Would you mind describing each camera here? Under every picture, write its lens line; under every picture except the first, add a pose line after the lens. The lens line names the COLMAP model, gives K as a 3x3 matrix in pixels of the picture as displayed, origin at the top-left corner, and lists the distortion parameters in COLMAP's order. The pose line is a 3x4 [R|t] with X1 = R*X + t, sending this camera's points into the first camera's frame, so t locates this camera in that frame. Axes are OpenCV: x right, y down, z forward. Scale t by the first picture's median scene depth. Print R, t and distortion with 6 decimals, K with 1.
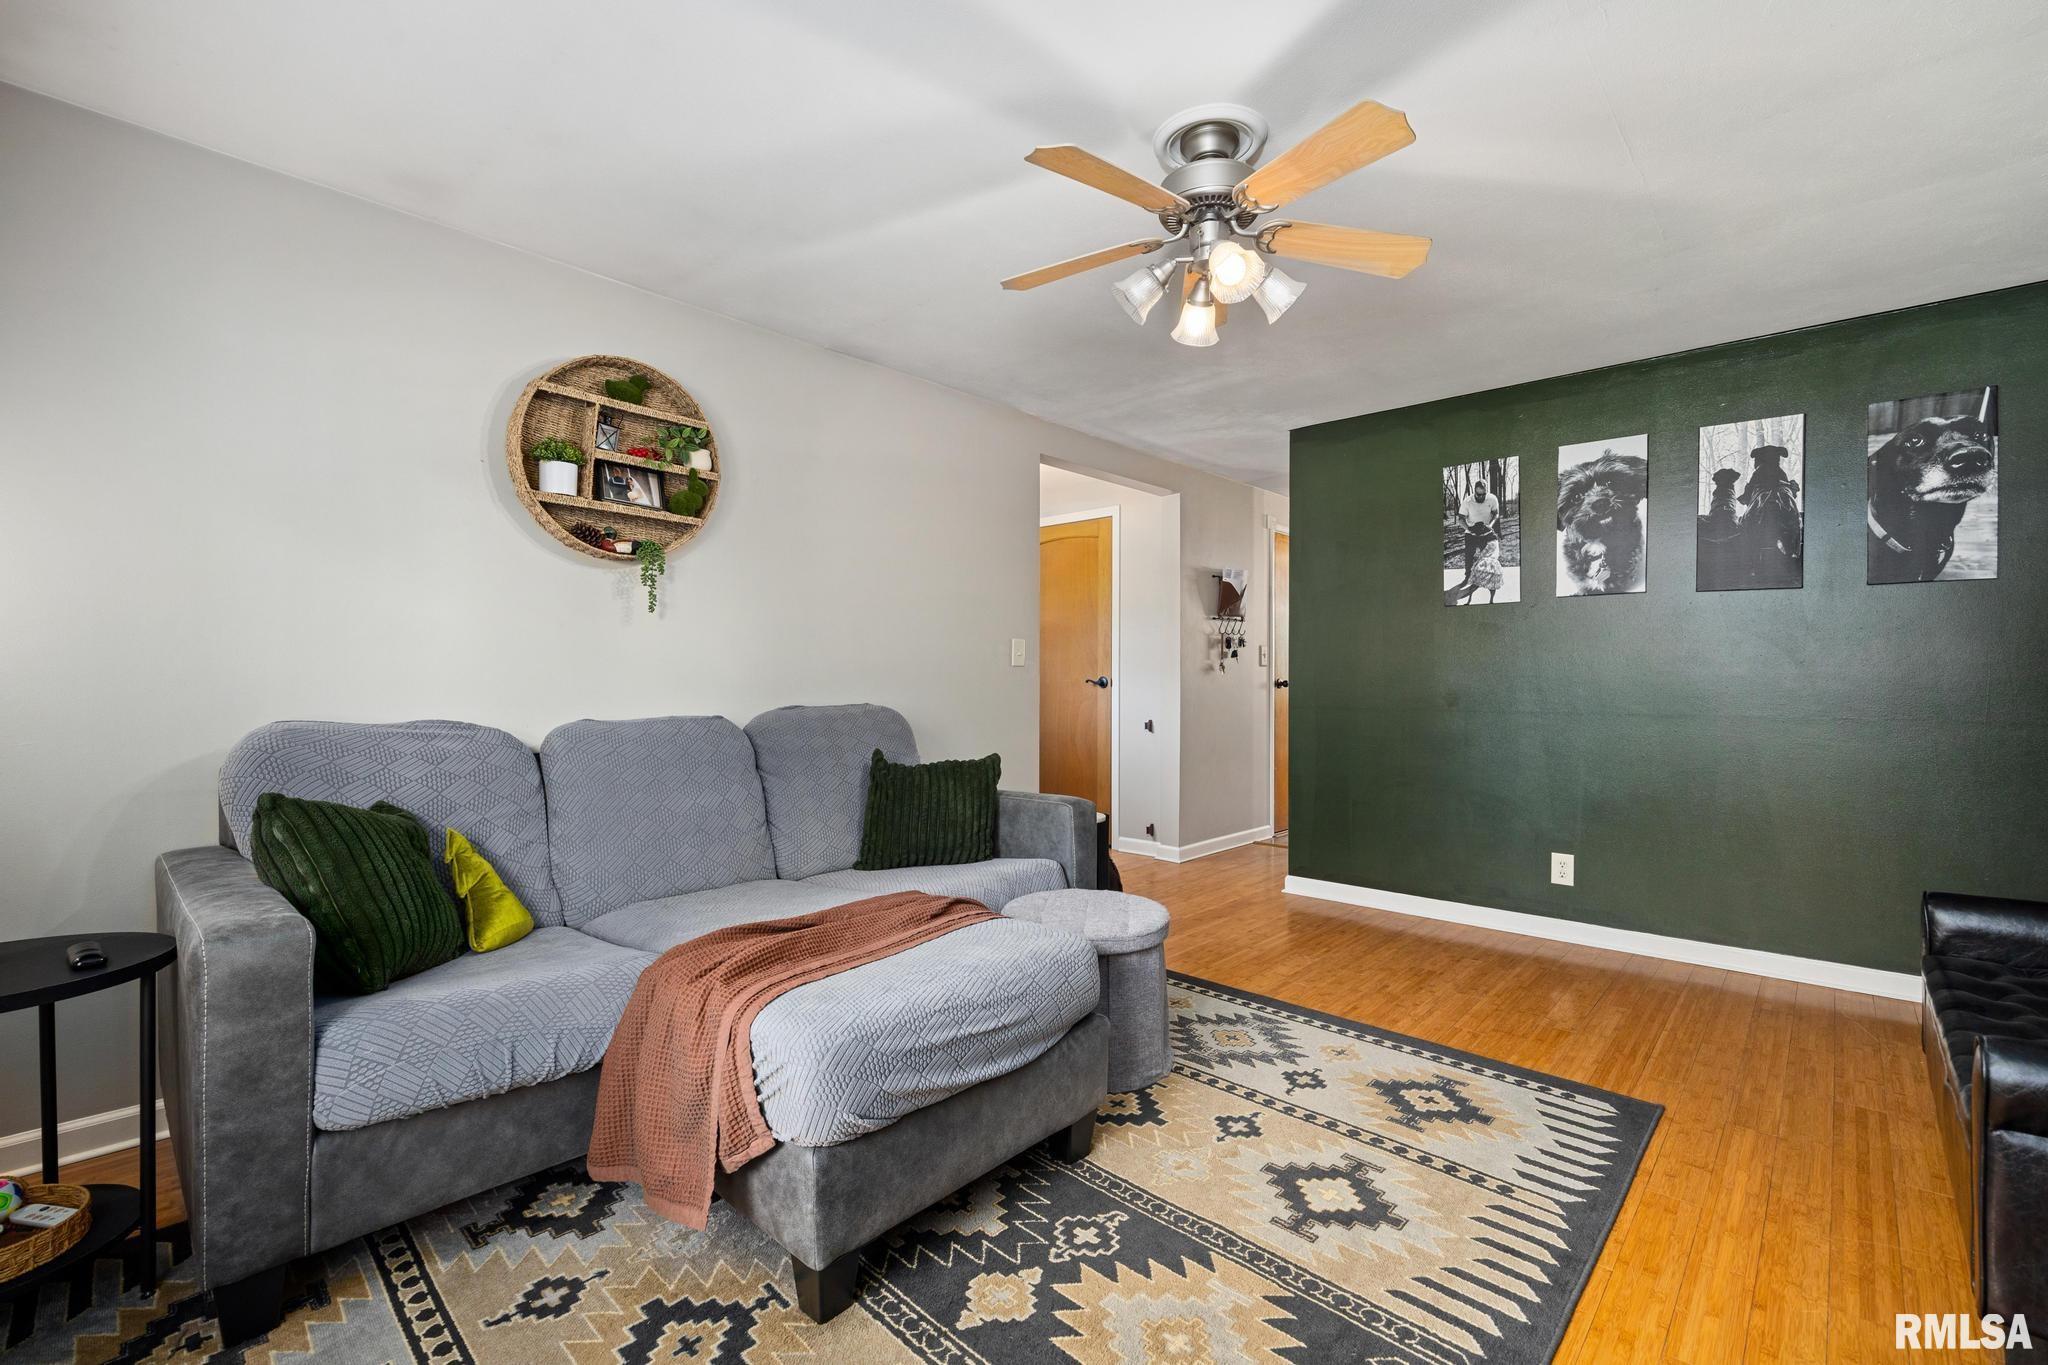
lens RADIAL K [[866.4, 0, 1013.9], [0, 866.4, 681.4], [0, 0, 1]] dist [-0.002660, -0.000210]
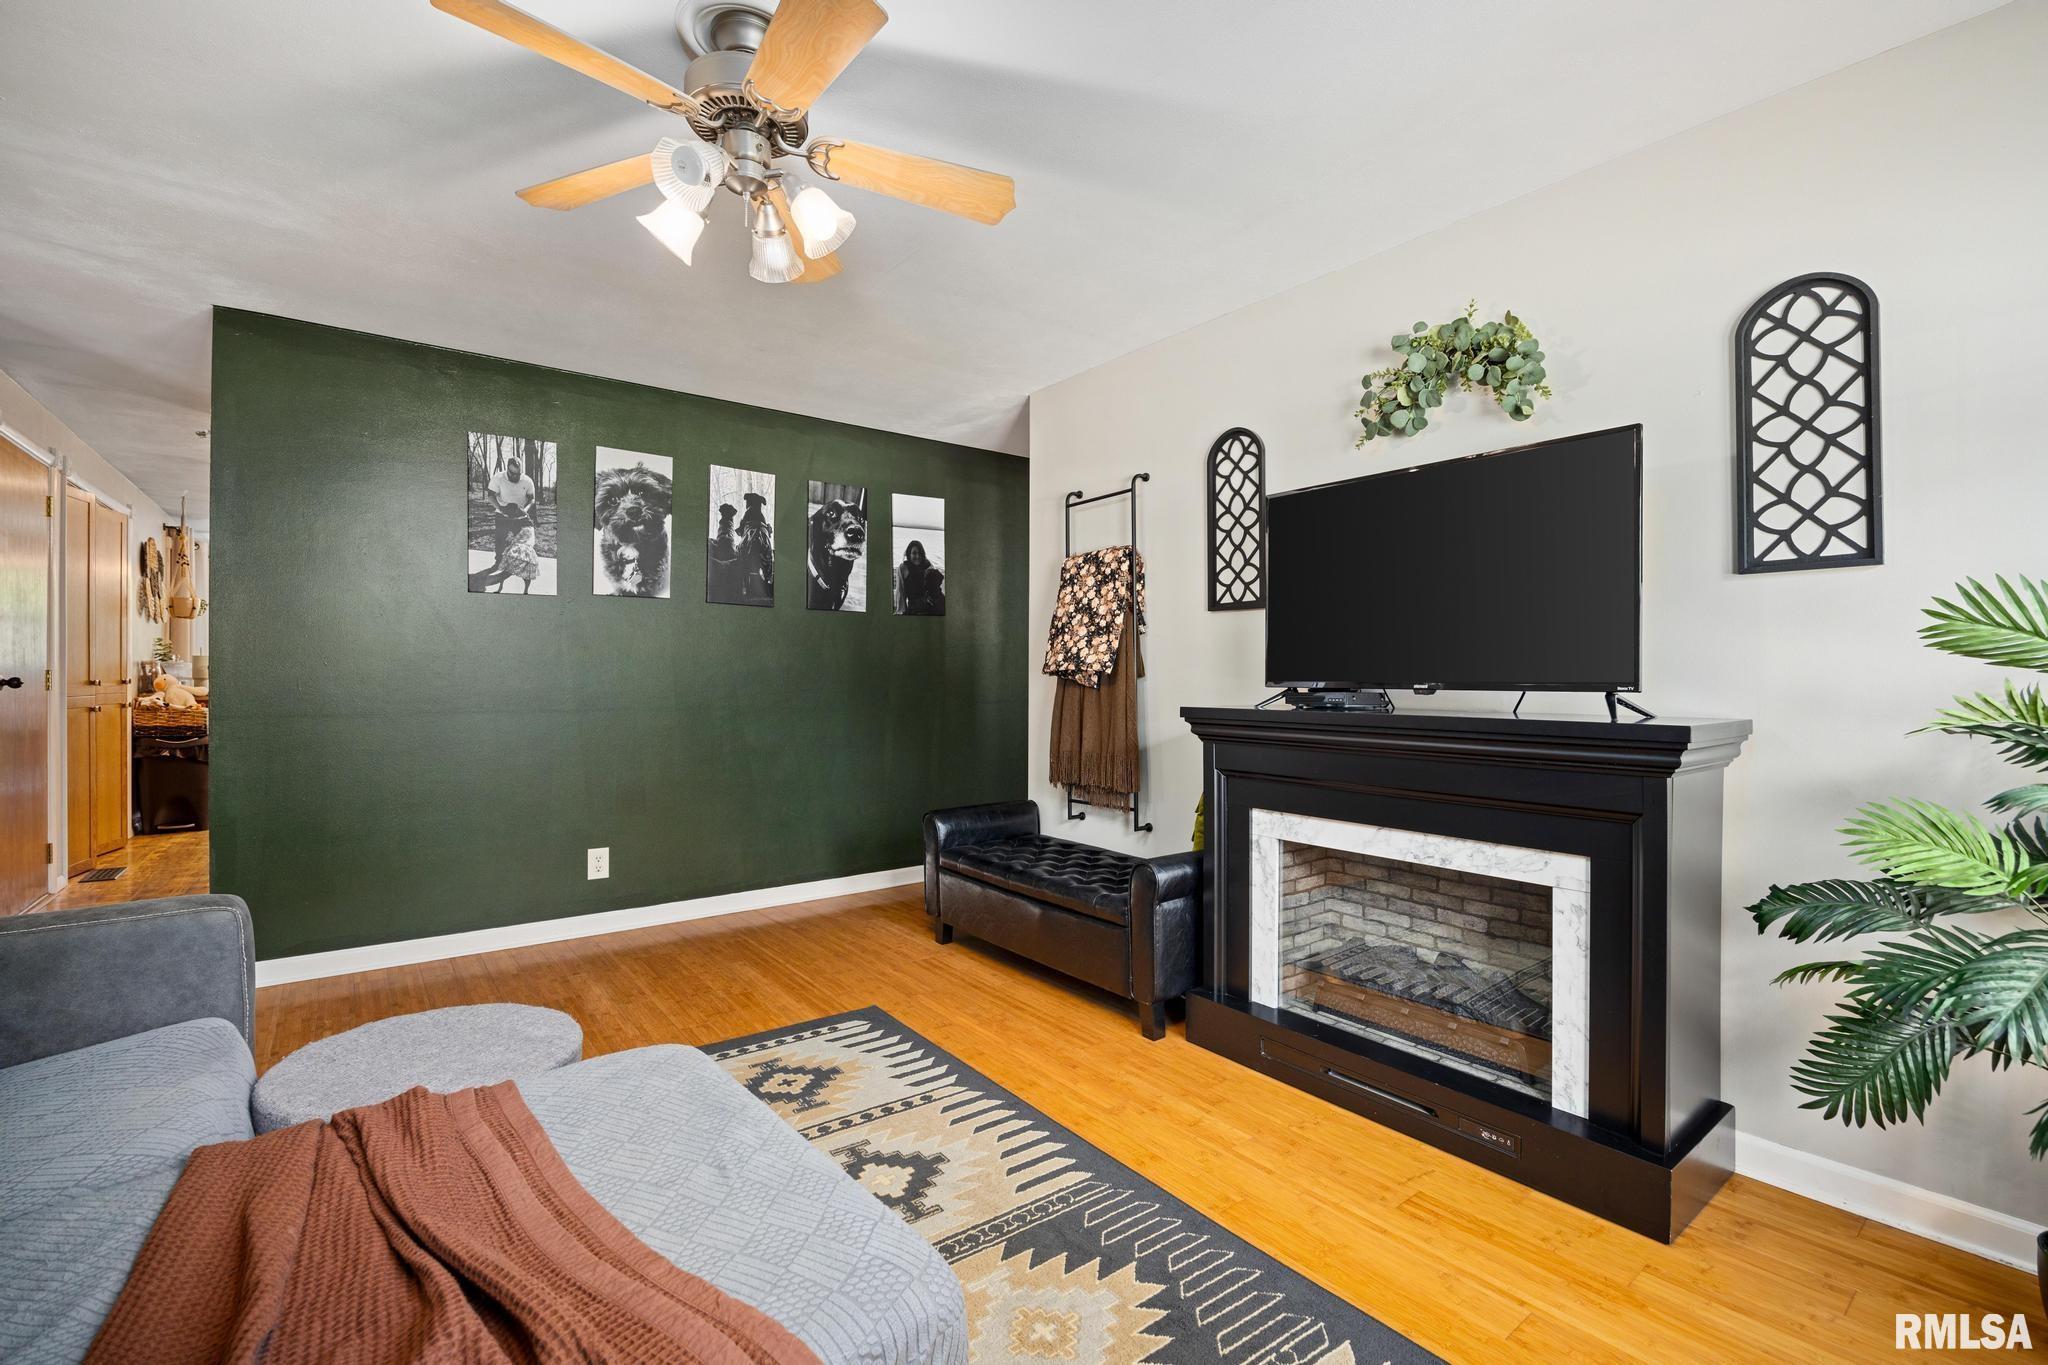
lens RADIAL K [[924.3, 0, 1016.0], [0, 924.3, 678.9], [0, 0, 1]] dist [-0.013366, -0.000451]
pose [[0.161216, -0.004049, 0.986911, -0.420430], [0.002134, 0.999991, 0.003754, -0.002939], [-0.986917, 0.001501, 0.161223, 0.410104]]
